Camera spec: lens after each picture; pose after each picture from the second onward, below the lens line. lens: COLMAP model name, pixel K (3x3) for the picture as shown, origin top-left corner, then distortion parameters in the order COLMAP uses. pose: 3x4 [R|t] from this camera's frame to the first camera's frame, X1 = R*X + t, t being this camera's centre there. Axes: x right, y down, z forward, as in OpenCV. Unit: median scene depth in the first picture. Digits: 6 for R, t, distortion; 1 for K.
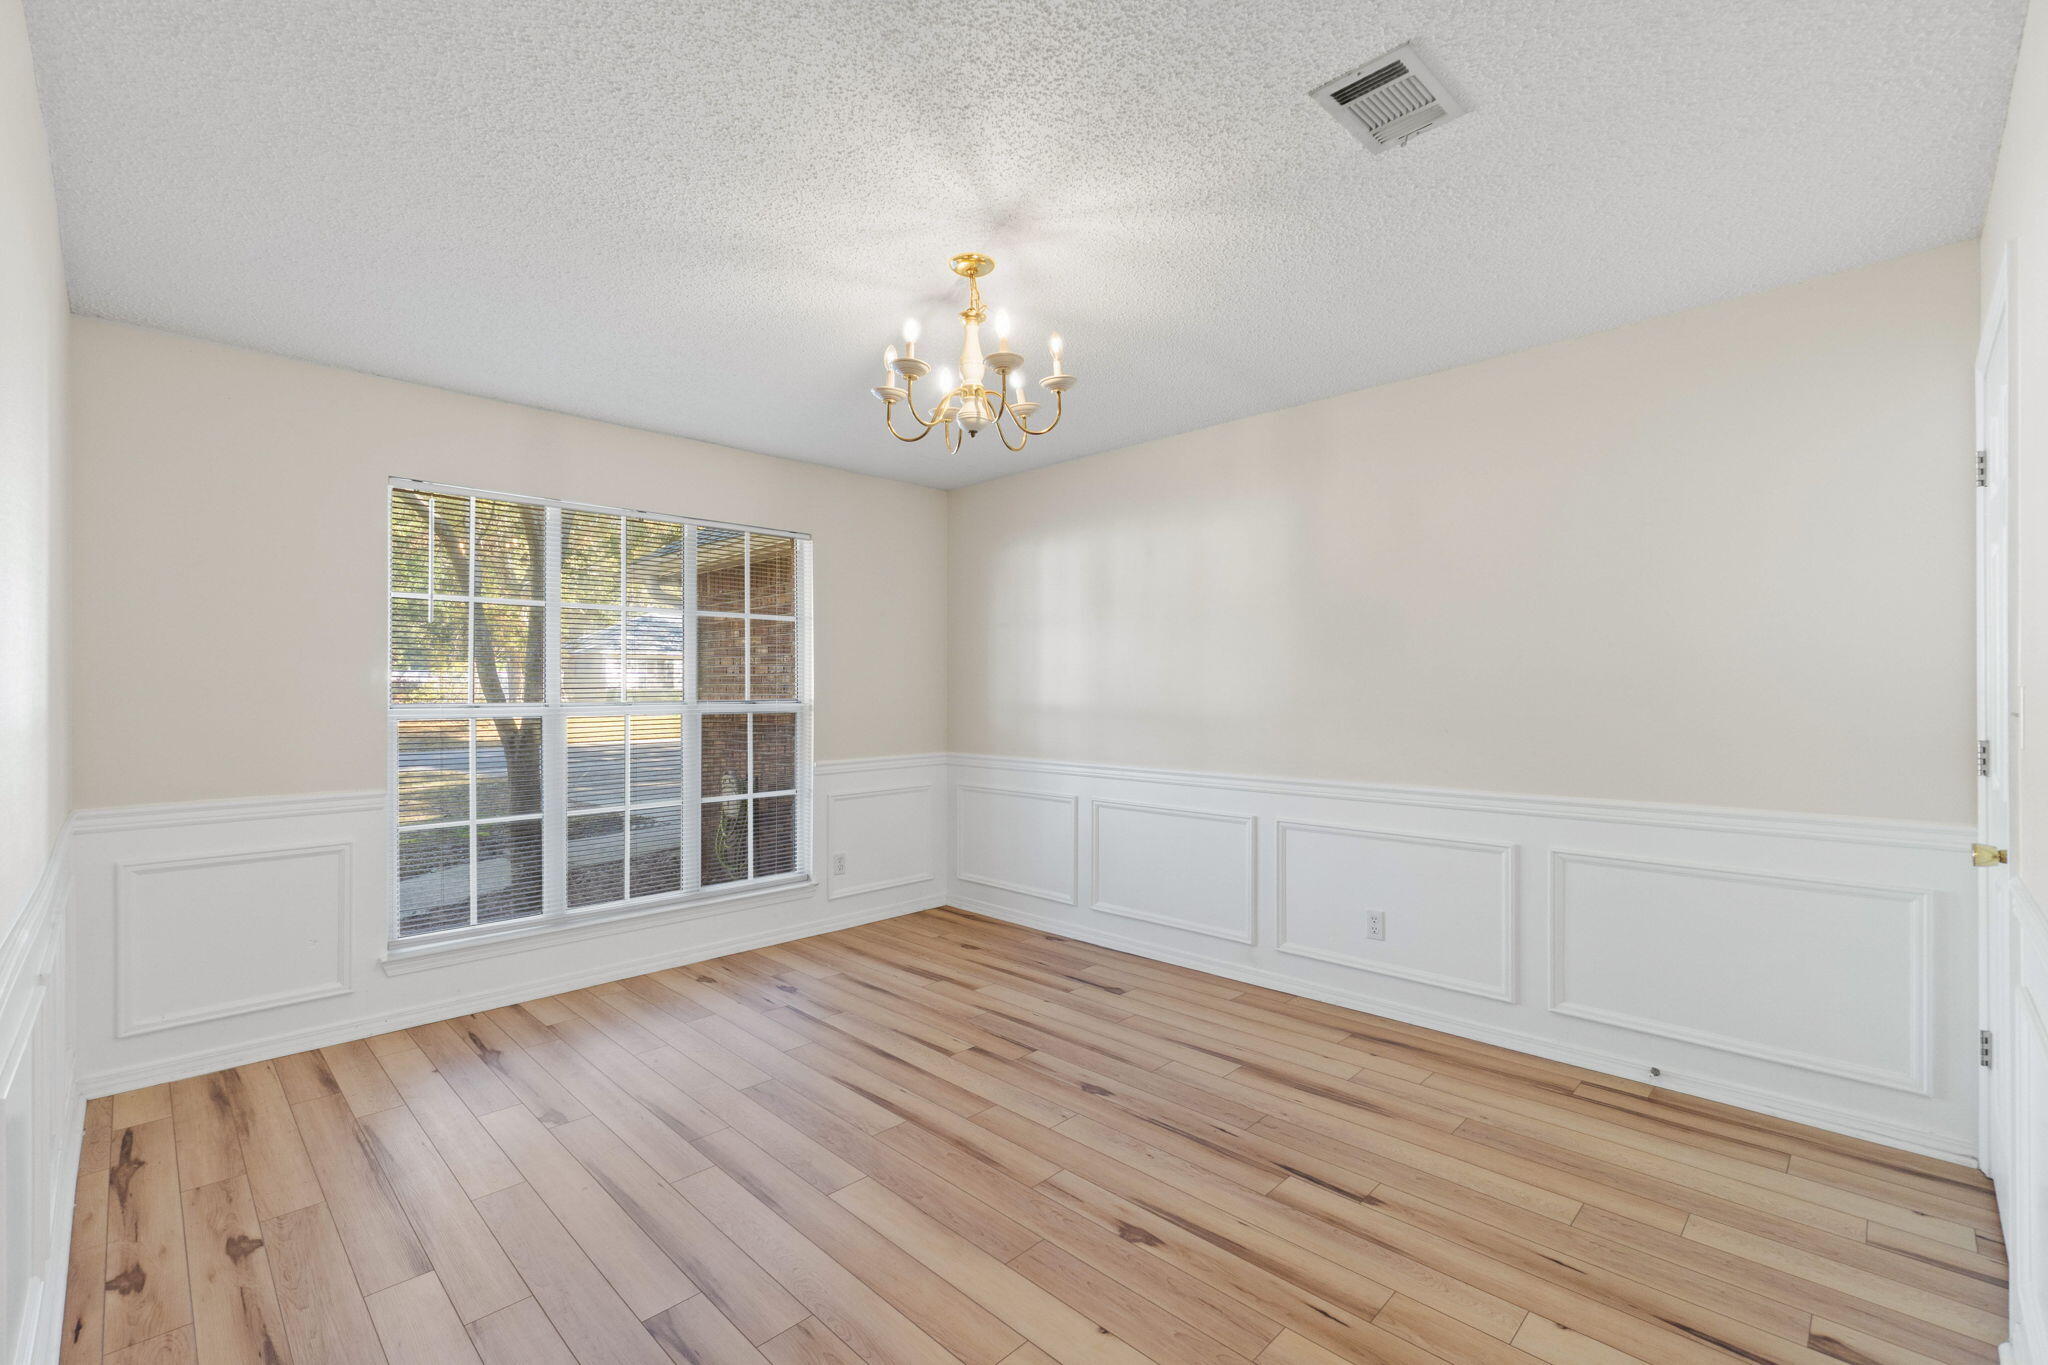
lens RADIAL K [[881.0, 0, 1026.1], [0, 881.0, 689.9], [0, 0, 1]] dist [-0.004894, 0.001546]
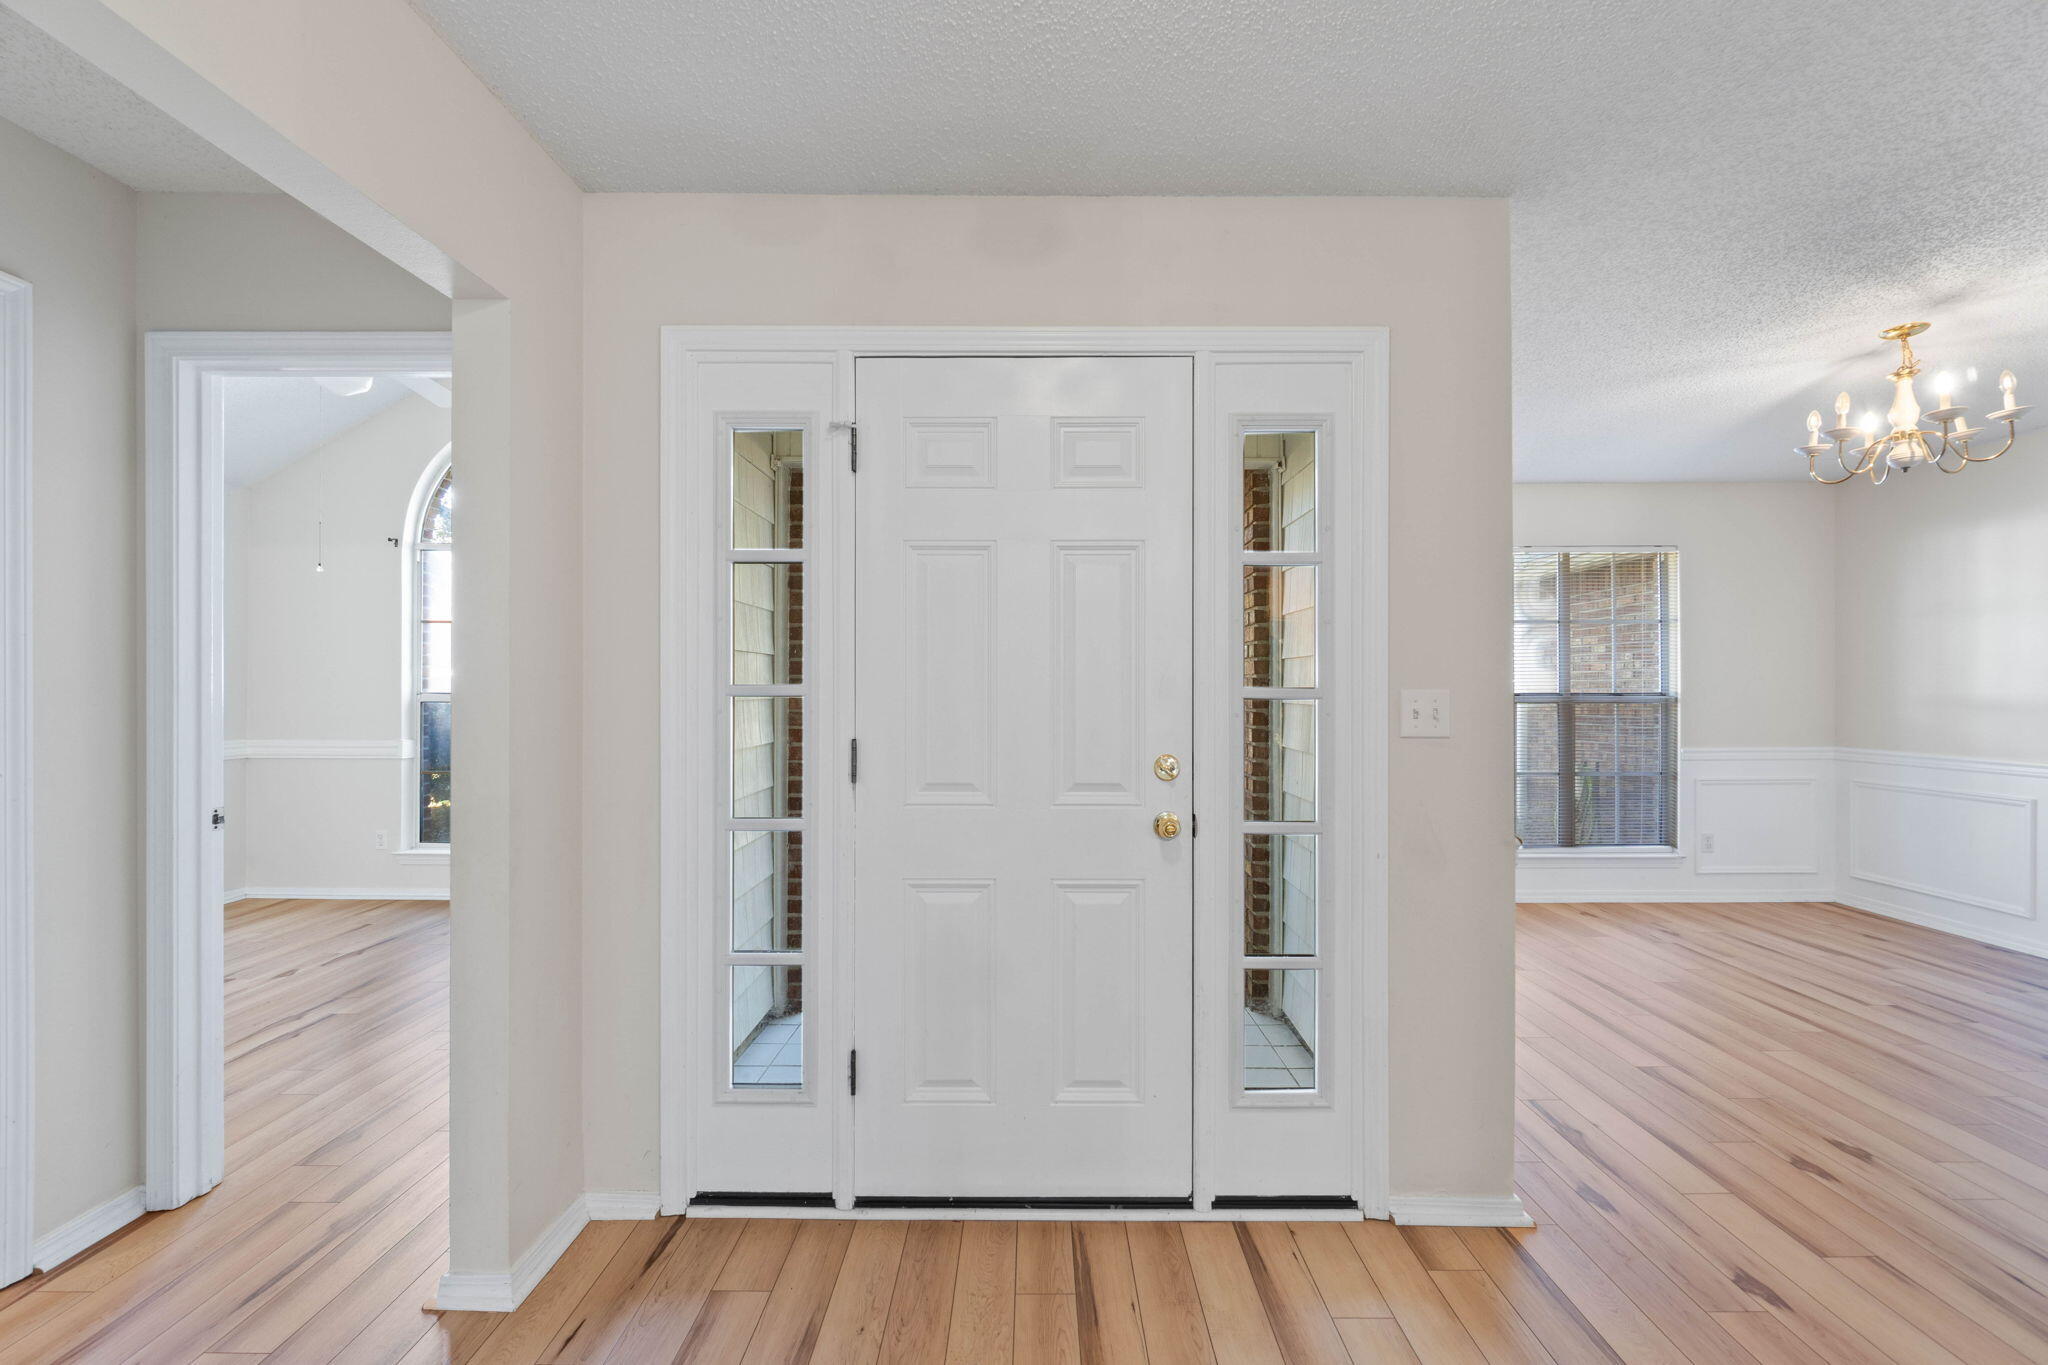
lens RADIAL K [[881.0, 0, 1030.4], [0, 881.0, 686.4], [0, 0, 1]] dist [-0.004894, 0.001546]
pose [[0.700365, 0.000046, -0.713785, -0.035595], [0.001115, 0.999999, 0.001158, 0.001877], [0.713784, -0.001607, 0.700364, -0.598729]]
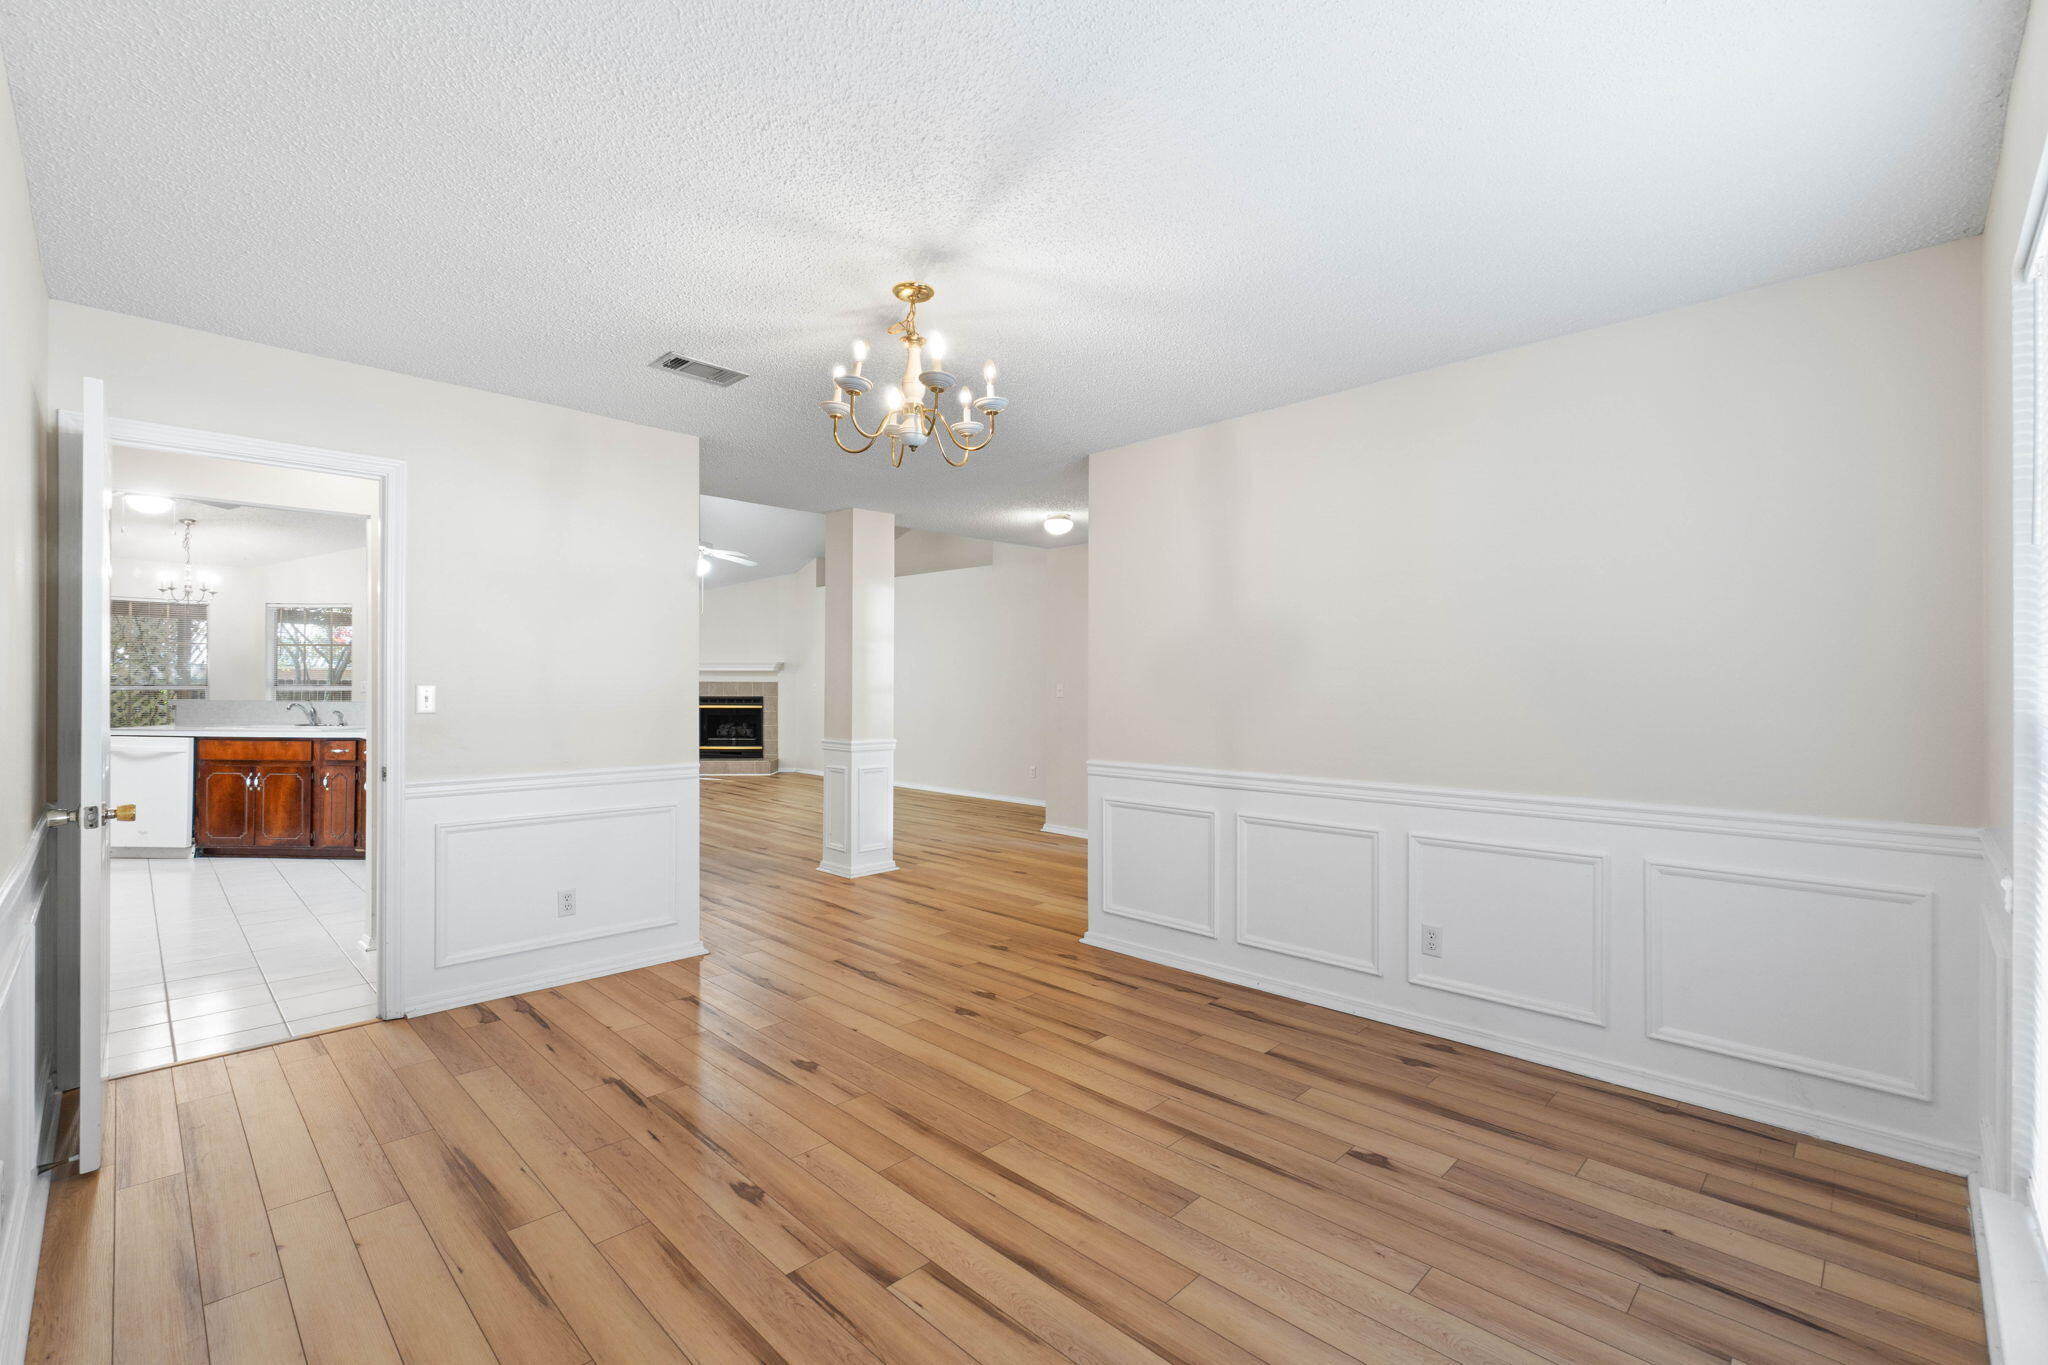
lens RADIAL K [[881.0, 0, 1026.6], [0, 881.0, 682.0], [0, 0, 1]] dist [-0.004894, 0.001546]
pose [[-0.999998, 0.000852, -0.001942, -0.165793], [0.000860, 0.999991, -0.004227, -0.000744], [0.001938, -0.004229, -0.999989, 1.746107]]
